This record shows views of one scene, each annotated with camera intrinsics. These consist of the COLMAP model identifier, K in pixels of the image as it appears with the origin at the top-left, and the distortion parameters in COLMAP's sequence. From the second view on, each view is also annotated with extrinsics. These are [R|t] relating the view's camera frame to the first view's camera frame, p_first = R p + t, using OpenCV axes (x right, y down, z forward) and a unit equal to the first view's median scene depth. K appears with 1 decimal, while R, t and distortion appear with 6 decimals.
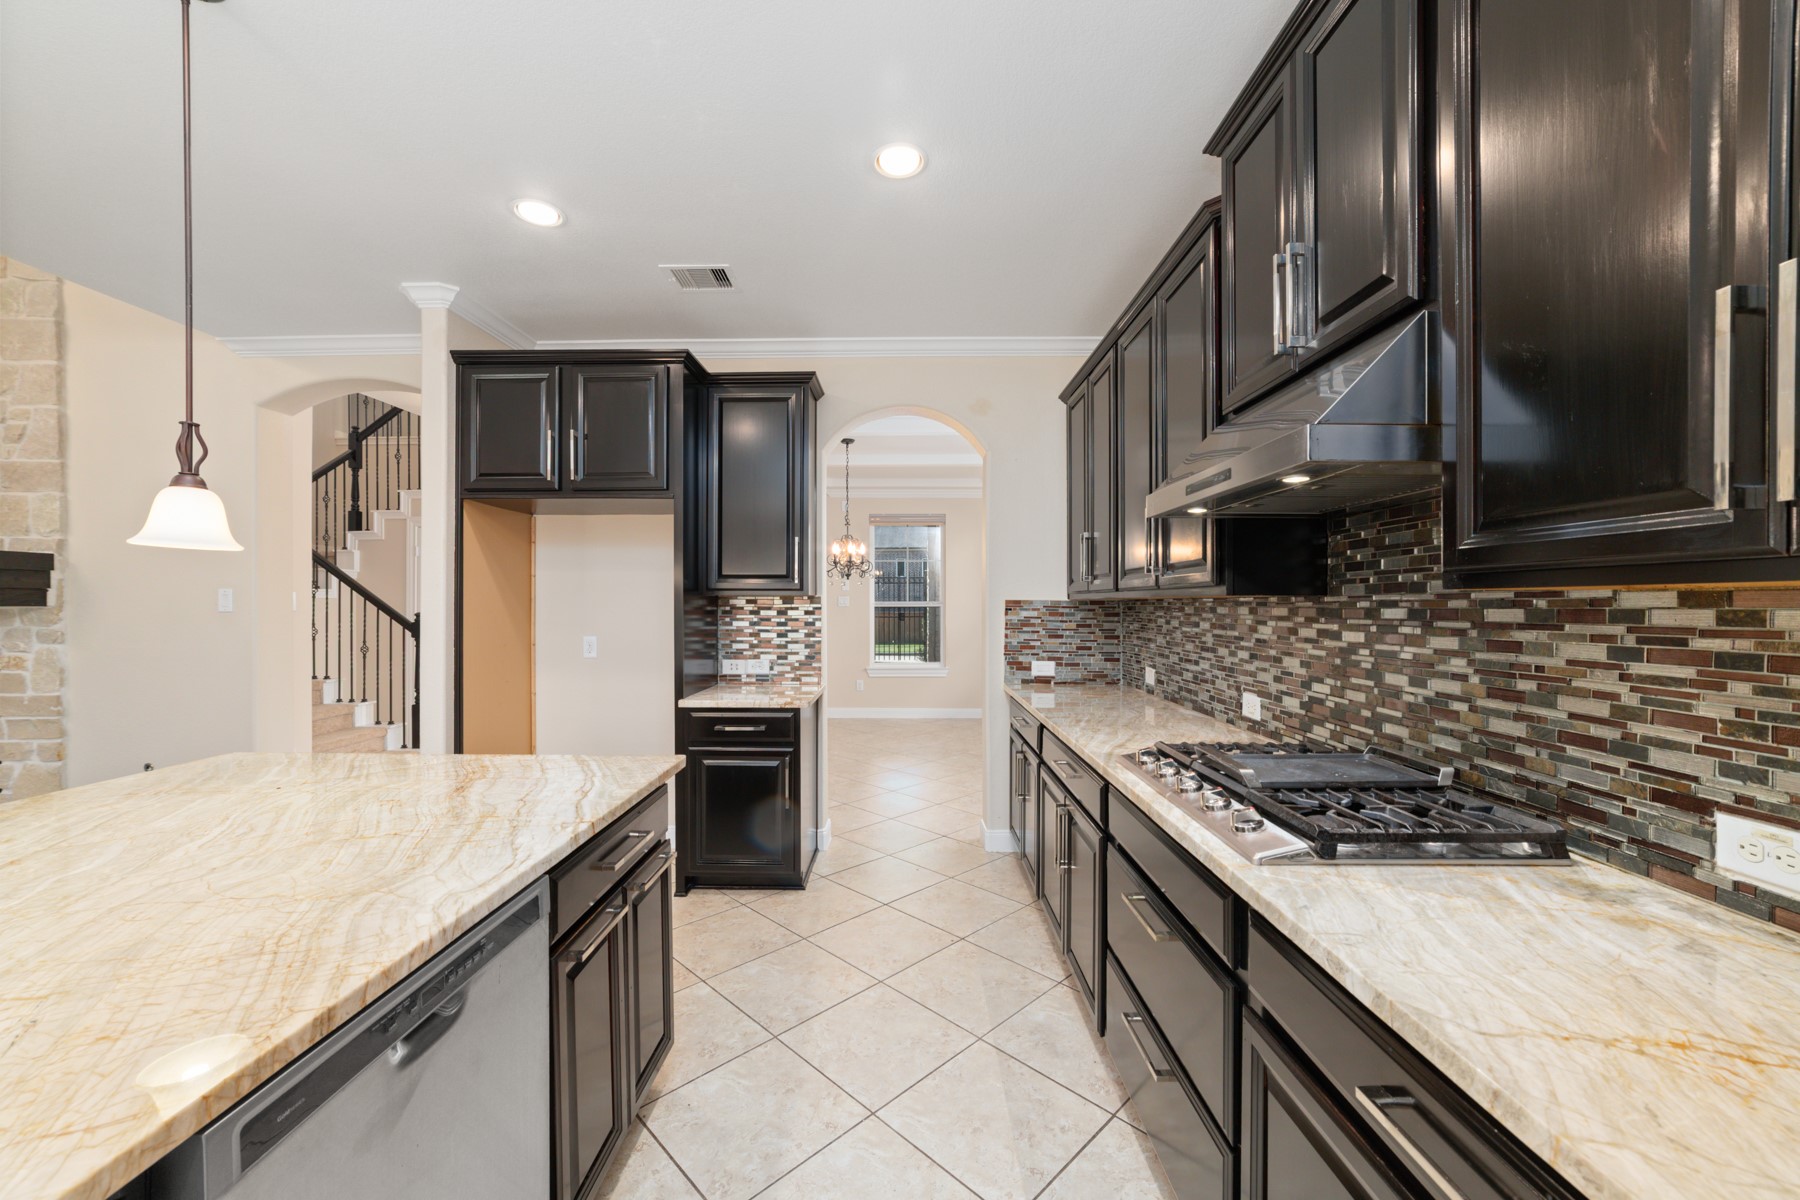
lens RADIAL K [[690.9, 0, 896.4], [0, 690.9, 605.2], [0, 0, 1]] dist [-0.022882, 0.008766]
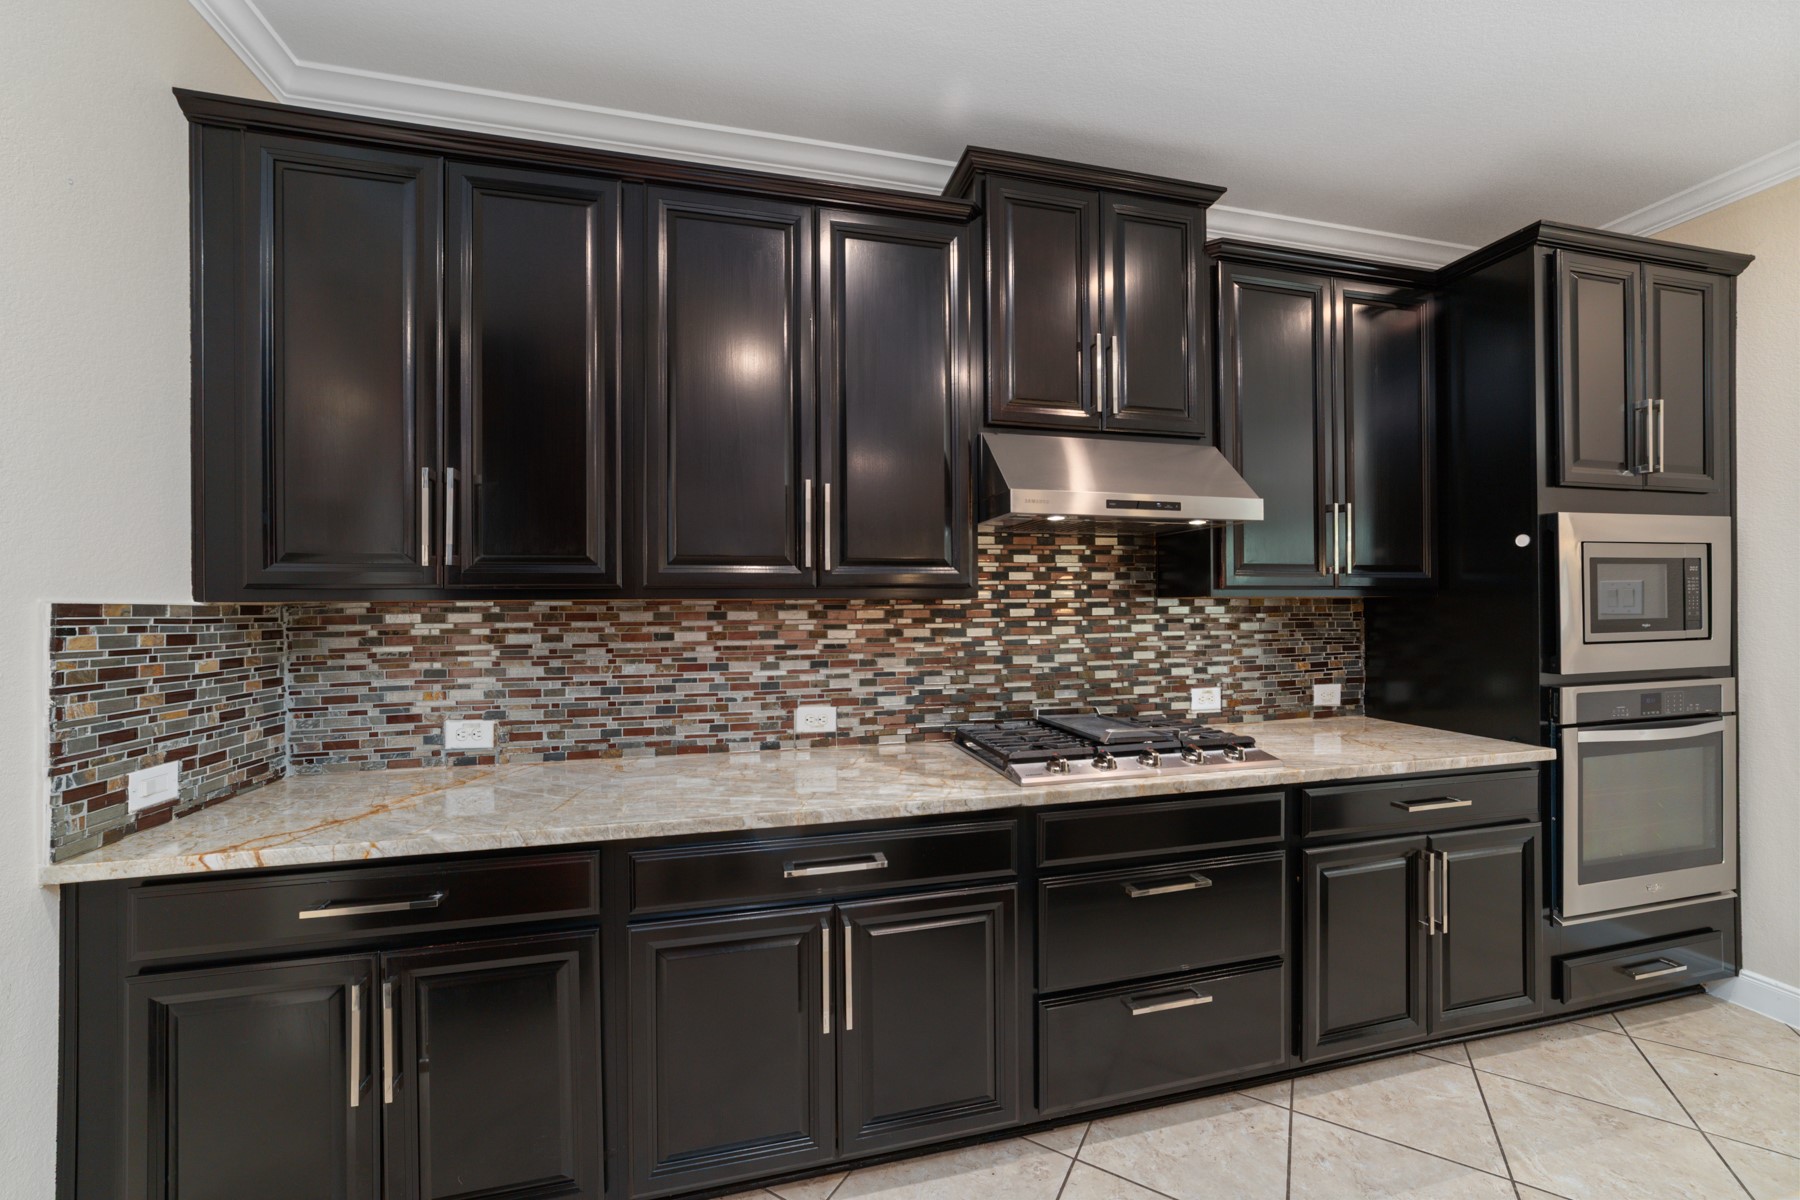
lens RADIAL K [[690.9, 0, 896.4], [0, 690.9, 605.2], [0, 0, 1]] dist [-0.022882, 0.008766]
pose [[-0.254540, 0.000193, 0.967062, -0.514273], [0.008968, 0.999957, 0.002160, -0.007330], [-0.967021, 0.009222, -0.254531, 1.467044]]
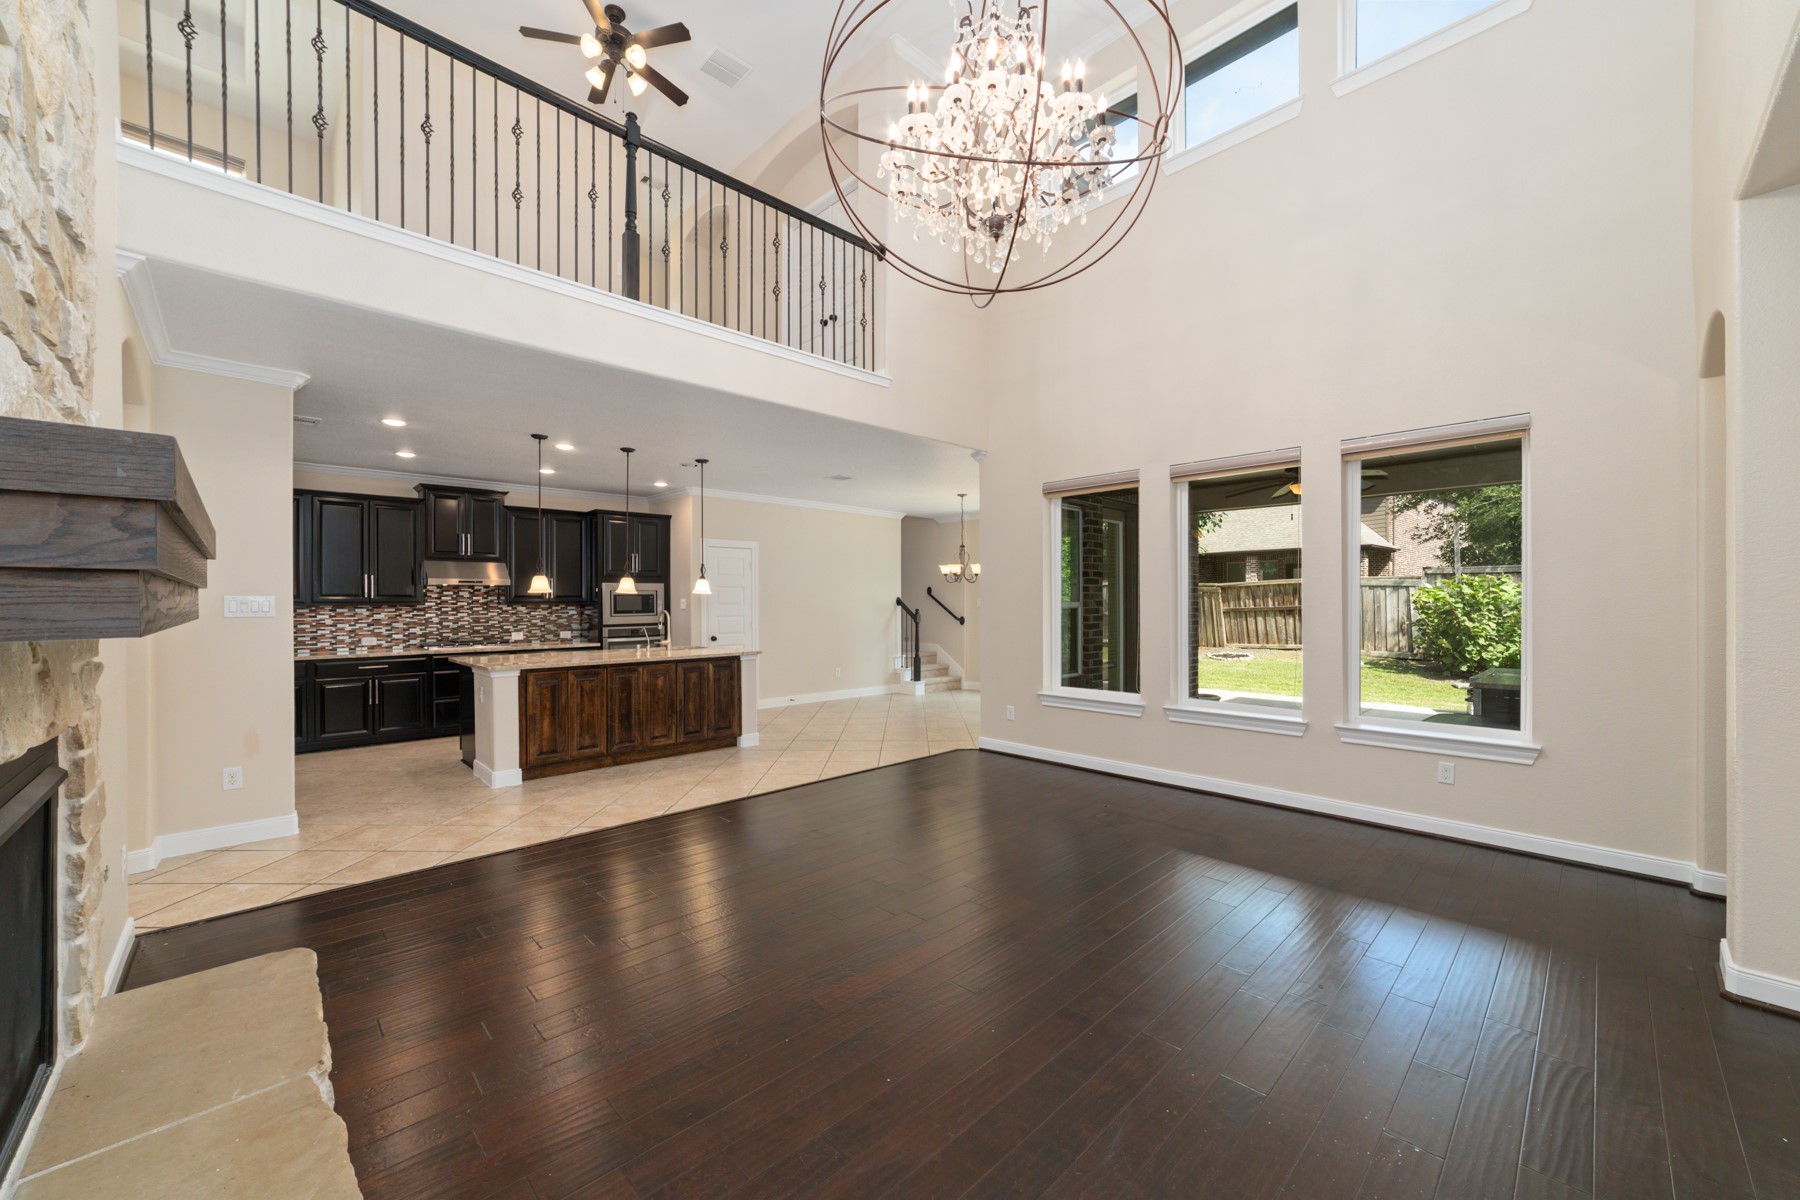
lens RADIAL K [[690.9, 0, 896.4], [0, 690.9, 605.2], [0, 0, 1]] dist [-0.022882, 0.008766]
pose [[-0.702286, -0.000088, 0.711895, -4.270694], [0.006250, 0.999961, 0.006290, -0.022961], [-0.711867, 0.008867, -0.702258, 1.903472]]
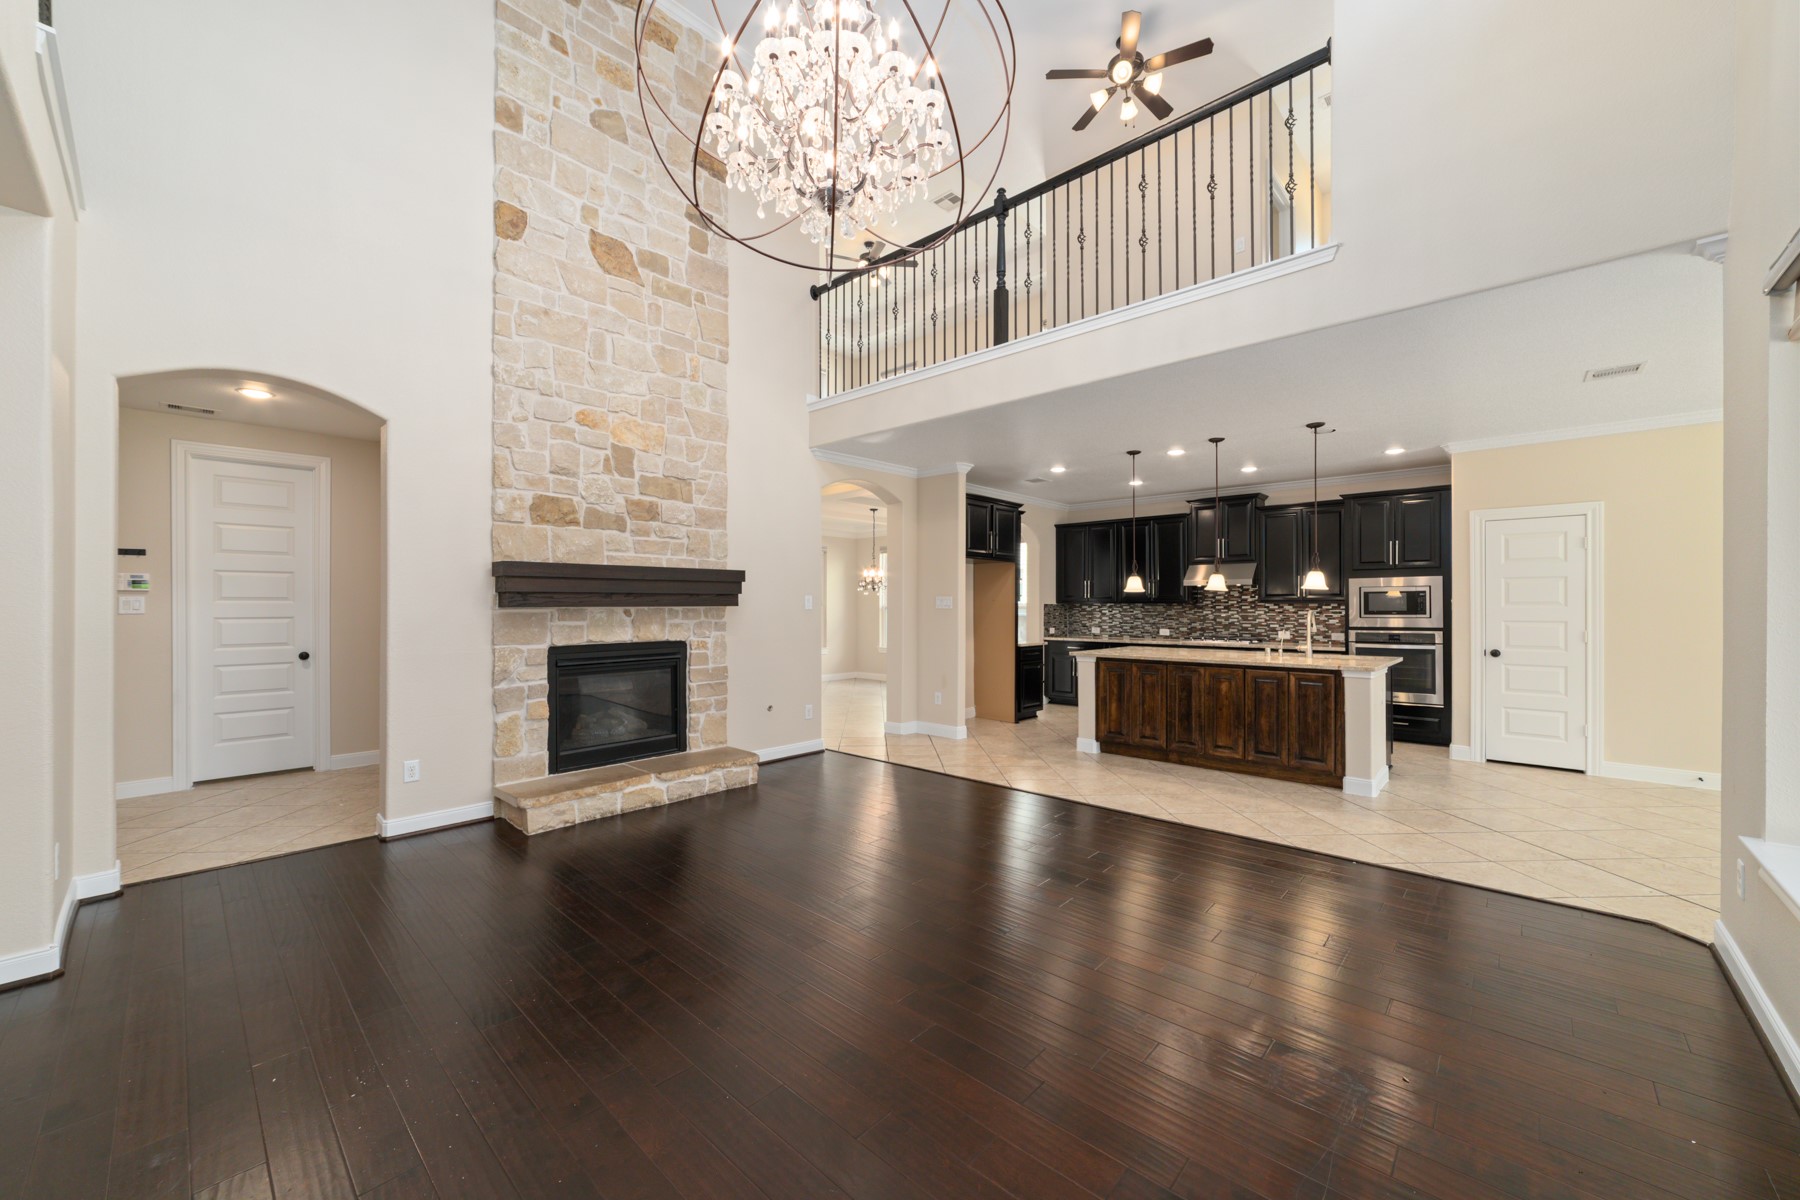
lens RADIAL K [[690.9, 0, 896.4], [0, 690.9, 605.2], [0, 0, 1]] dist [-0.022882, 0.008766]
pose [[0.673162, 0.001097, 0.739494, -4.316897], [0.000748, 0.999997, -0.002164, 0.005294], [-0.739495, 0.002010, 0.673159, -0.620723]]
